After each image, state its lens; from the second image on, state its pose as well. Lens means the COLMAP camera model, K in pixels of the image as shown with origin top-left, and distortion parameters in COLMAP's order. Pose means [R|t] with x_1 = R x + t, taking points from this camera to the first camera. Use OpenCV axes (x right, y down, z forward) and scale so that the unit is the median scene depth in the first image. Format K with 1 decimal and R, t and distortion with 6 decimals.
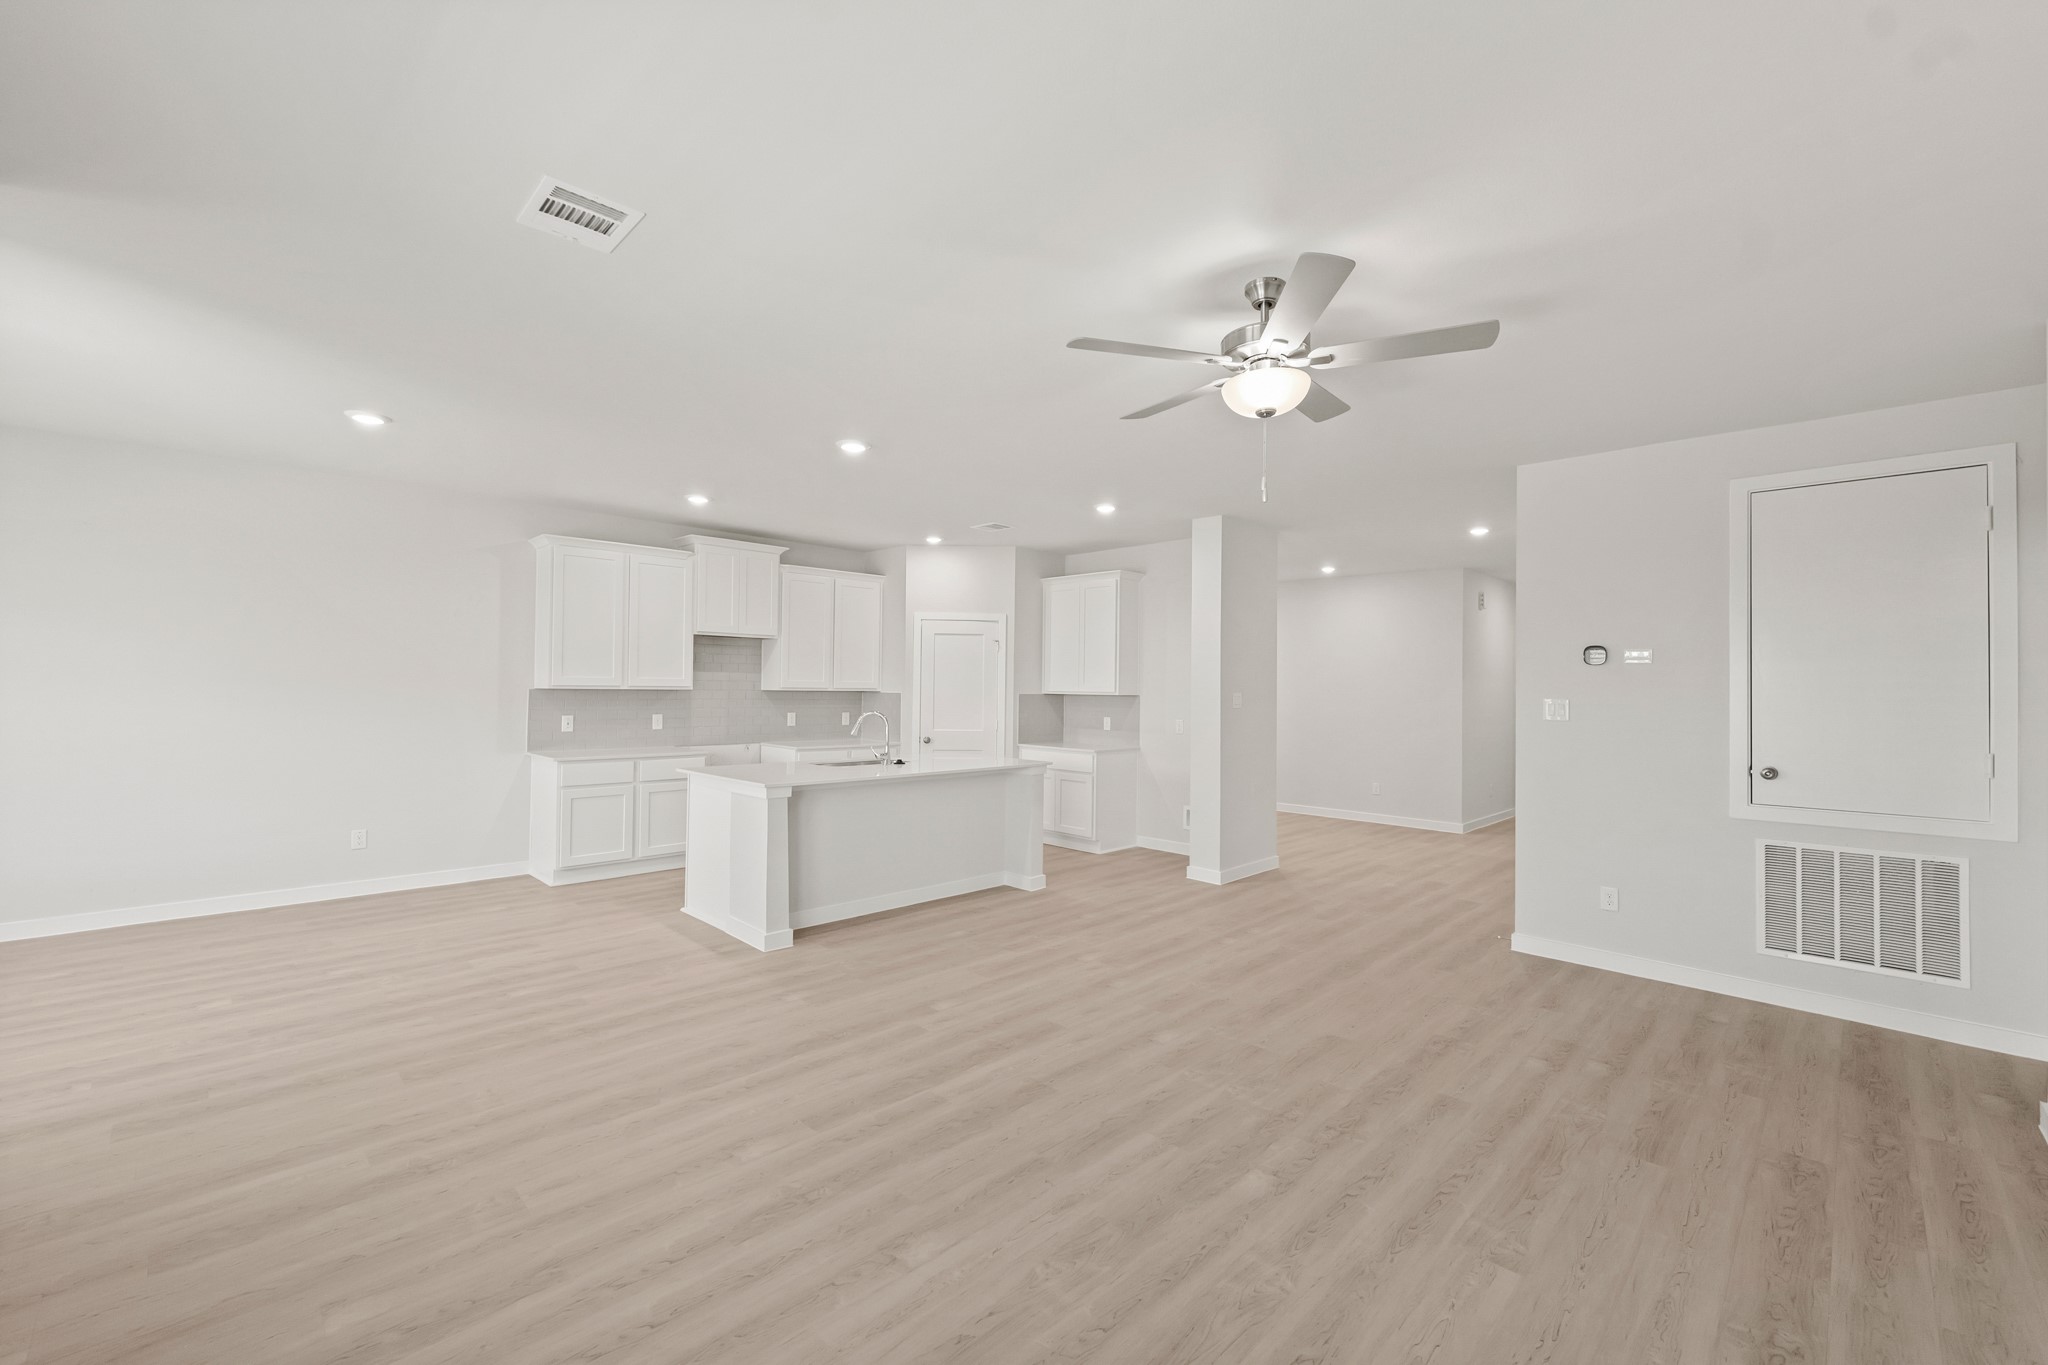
lens RADIAL K [[842.3, 0, 1025.7], [0, 842.3, 682.0], [0, 0, 1]] dist [-0.002620, 0.000851]
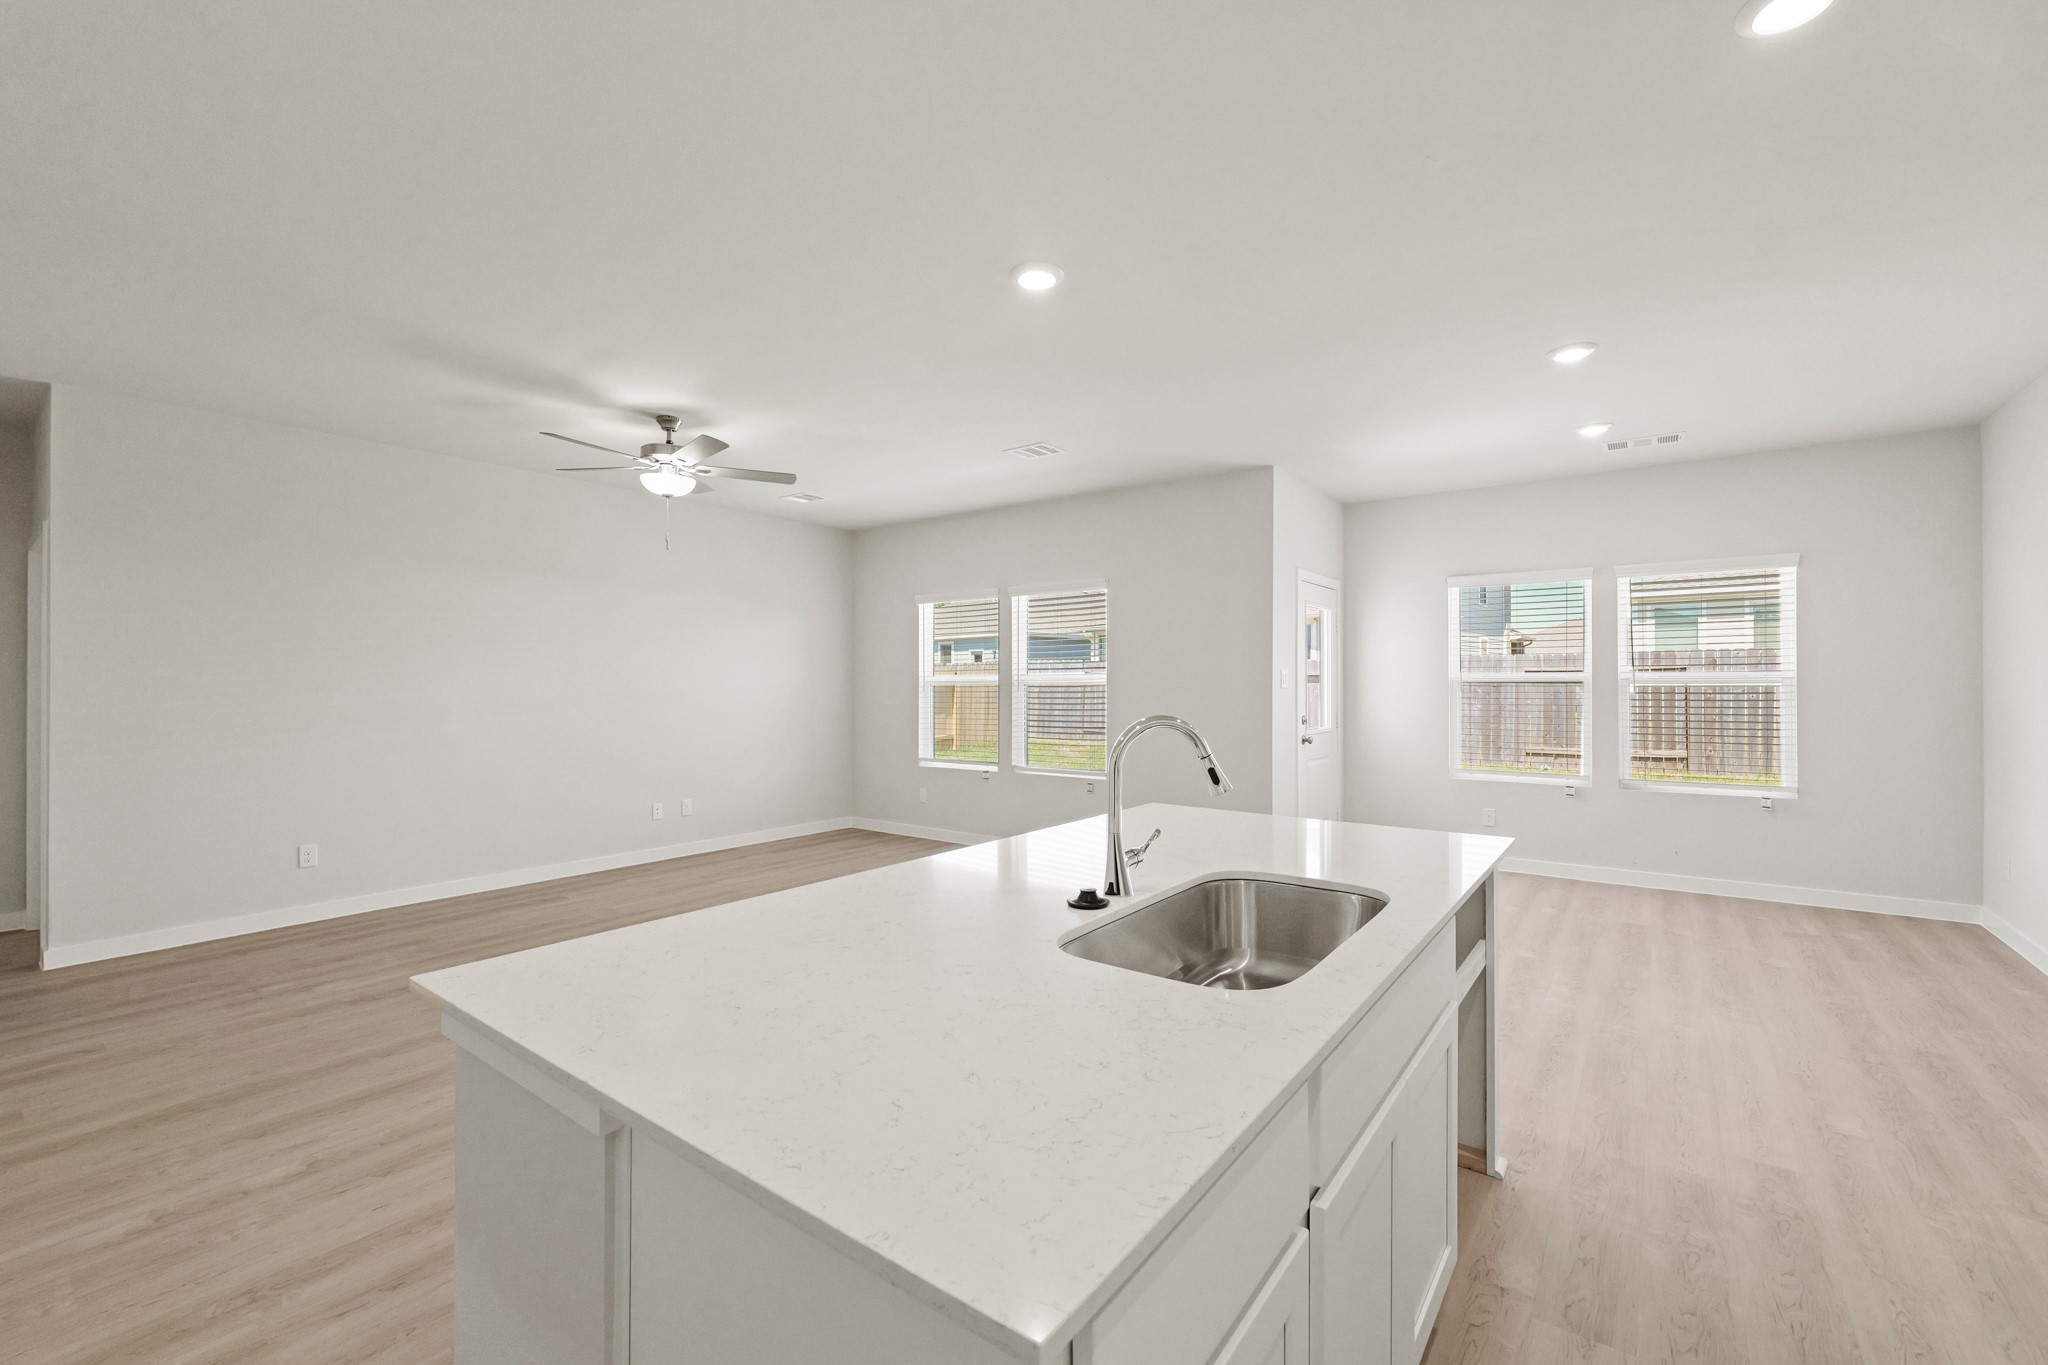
lens RADIAL K [[842.3, 0, 1038.7], [0, 842.3, 681.8], [0, 0, 1]] dist [-0.002620, 0.000851]
pose [[-0.988525, -0.015861, -0.150222, -0.117684], [-0.014168, 0.999824, -0.012330, 0.035359], [0.150391, -0.010060, -0.988575, 1.694097]]
